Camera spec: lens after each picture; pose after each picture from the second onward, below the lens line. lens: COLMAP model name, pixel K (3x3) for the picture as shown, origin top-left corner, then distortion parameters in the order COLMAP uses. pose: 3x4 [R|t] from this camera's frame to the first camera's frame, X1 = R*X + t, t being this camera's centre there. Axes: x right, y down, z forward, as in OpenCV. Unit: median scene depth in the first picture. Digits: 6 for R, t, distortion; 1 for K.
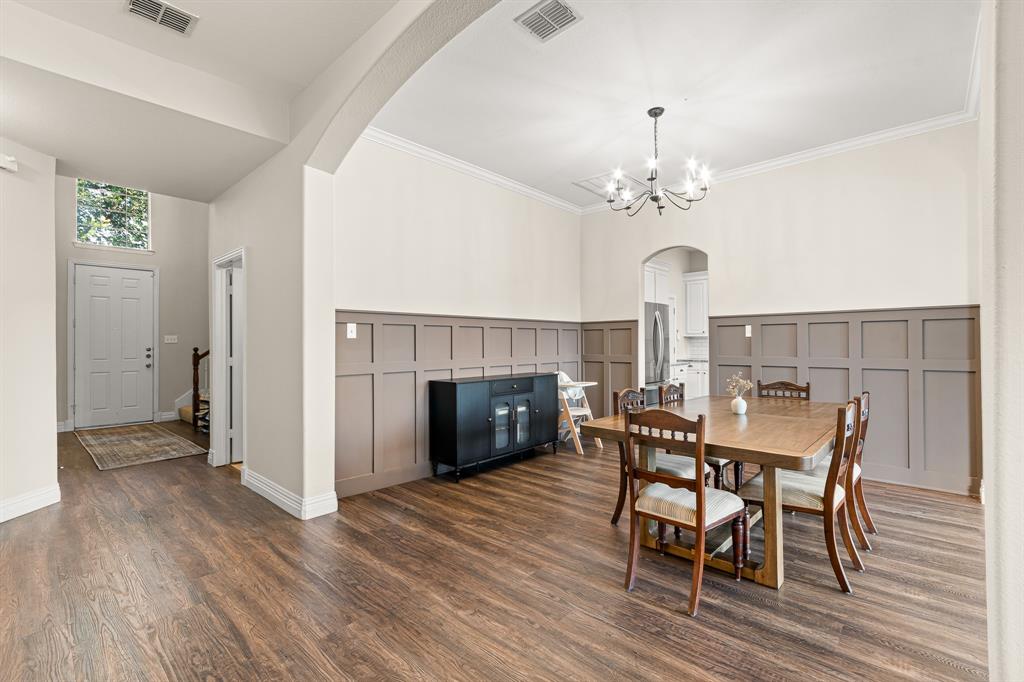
lens RADIAL K [[448.9, 0, 515.5], [0, 448.9, 342.1], [0, 0, 1]] dist [-0.000029, 0.000707]
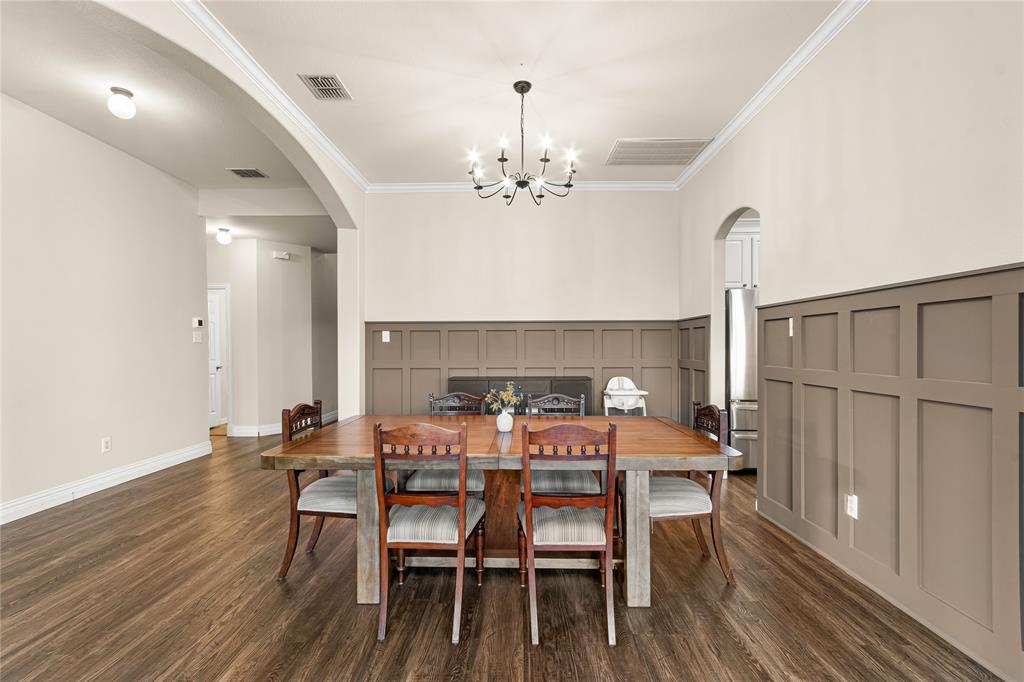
lens RADIAL K [[448.9, 0, 518.1], [0, 448.9, 346.4], [0, 0, 1]] dist [-0.000029, 0.000707]
pose [[0.673535, 0.004568, -0.739142, 0.768752], [0.003385, 0.999951, 0.009265, -0.005604], [0.739148, -0.008743, 0.673486, 0.306780]]
